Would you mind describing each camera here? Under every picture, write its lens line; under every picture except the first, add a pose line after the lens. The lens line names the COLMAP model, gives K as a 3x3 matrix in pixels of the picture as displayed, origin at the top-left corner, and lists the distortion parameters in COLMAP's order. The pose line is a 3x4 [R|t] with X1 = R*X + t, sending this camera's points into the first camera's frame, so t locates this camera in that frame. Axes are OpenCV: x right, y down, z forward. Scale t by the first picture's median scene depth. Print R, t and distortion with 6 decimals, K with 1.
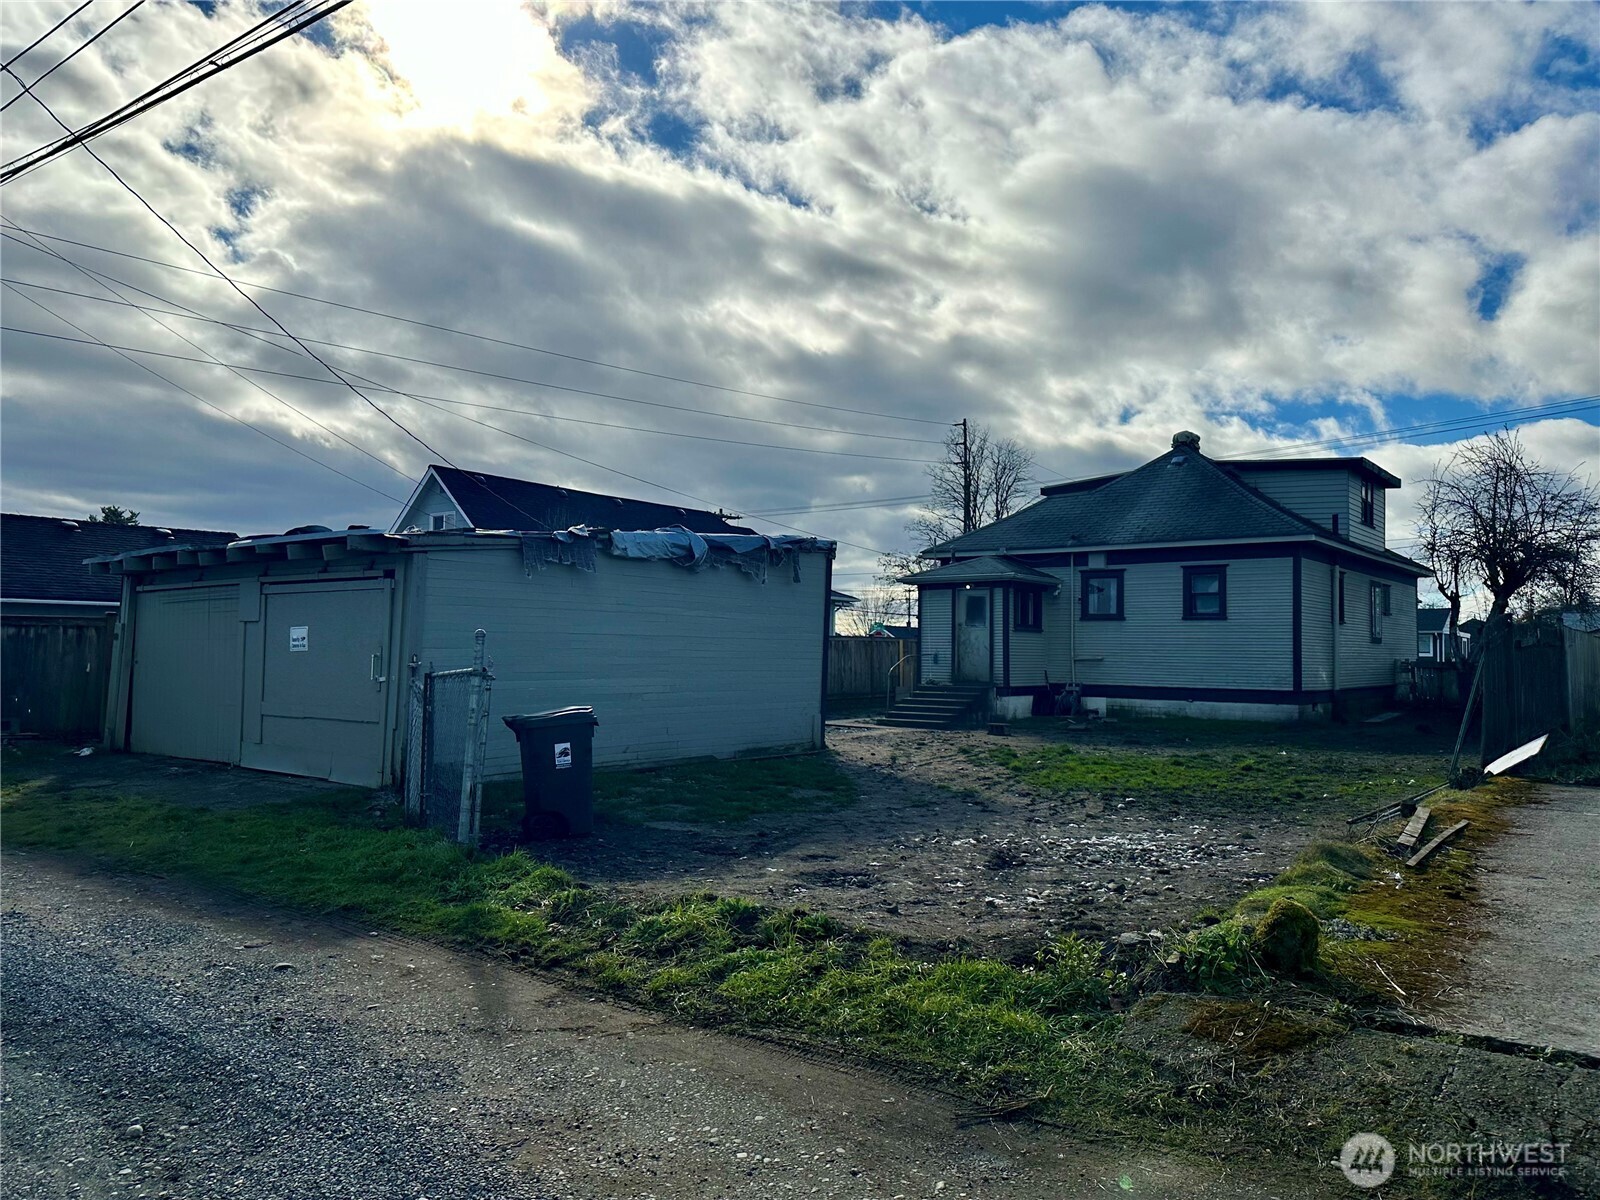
lens RADIAL K [[1143.3, 0, 800.0], [0, 1143.3, 600.0], [0, 0, 1]] dist [0.138335, -0.000520]
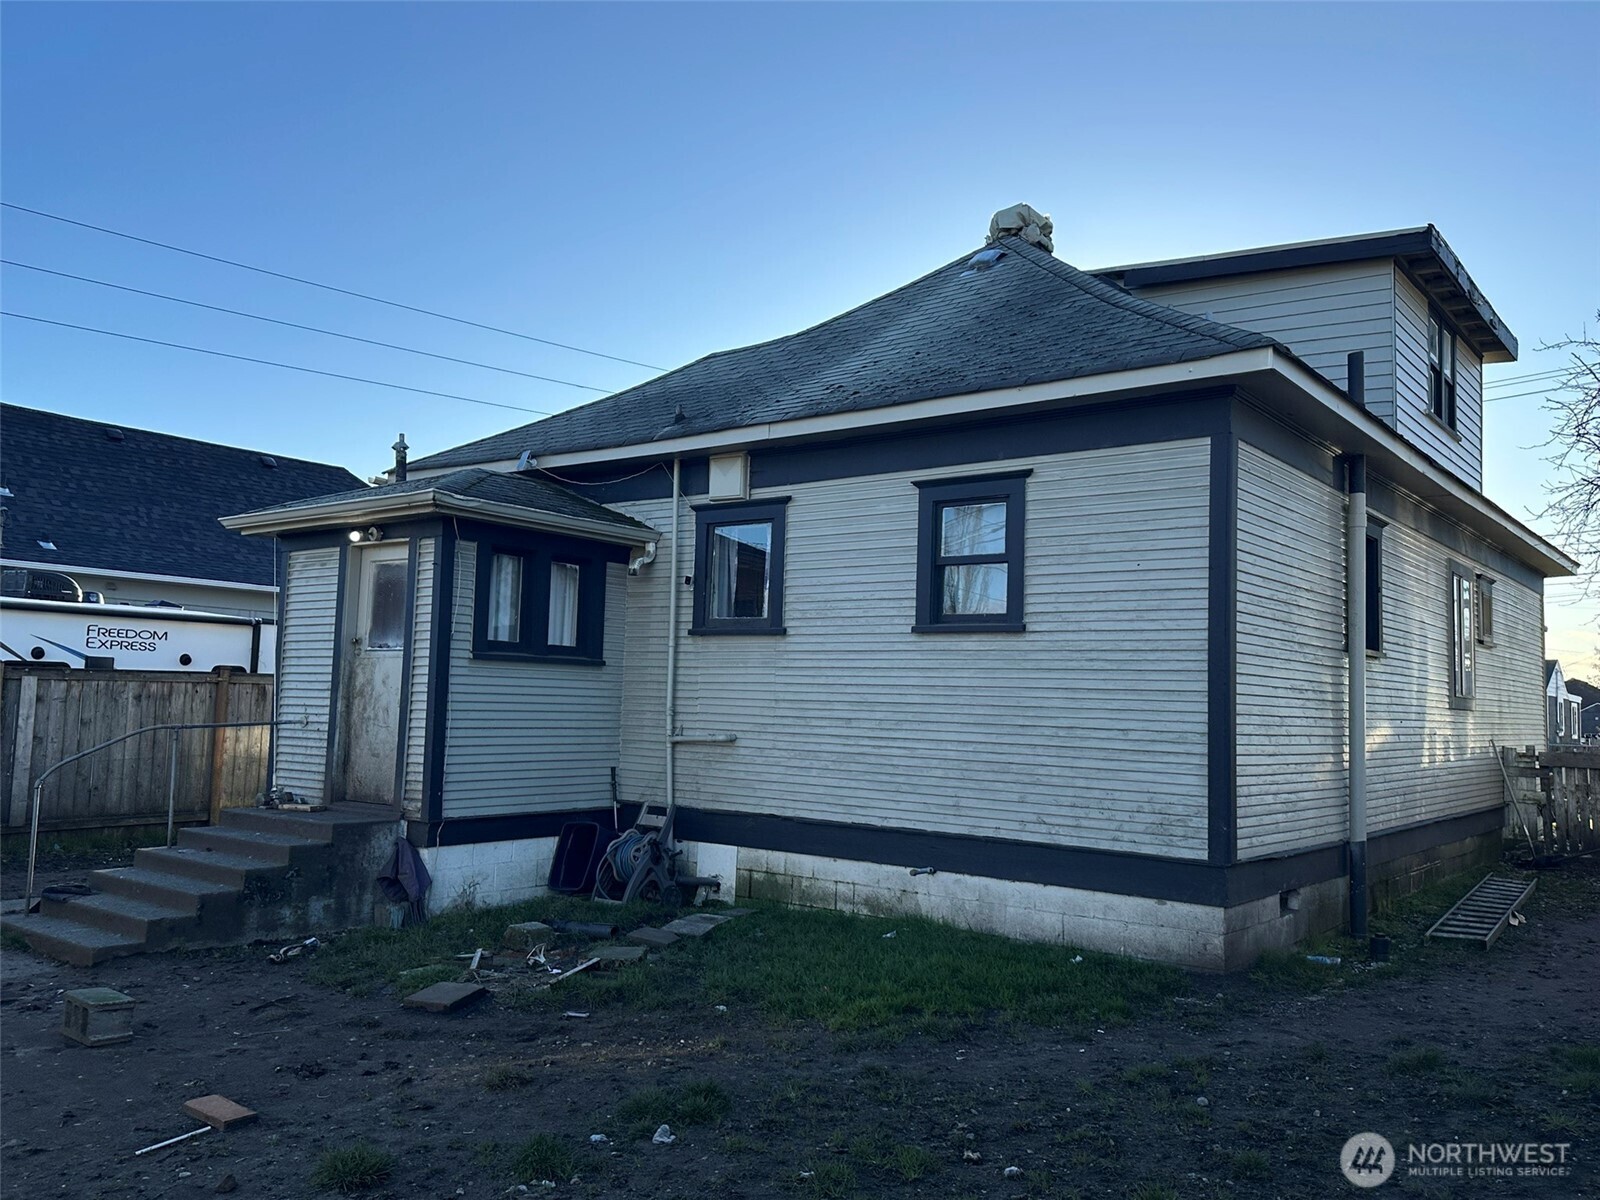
lens RADIAL K [[1246.8, 0, 800.0], [0, 1246.8, 600.0], [0, 0, 1]] dist [0.155458, 0.000898]
pose [[0.999829, 0.016986, -0.007282, 0.286386], [-0.017240, 0.999189, -0.036376, 0.020593], [0.006658, 0.036495, 0.999312, 0.601216]]
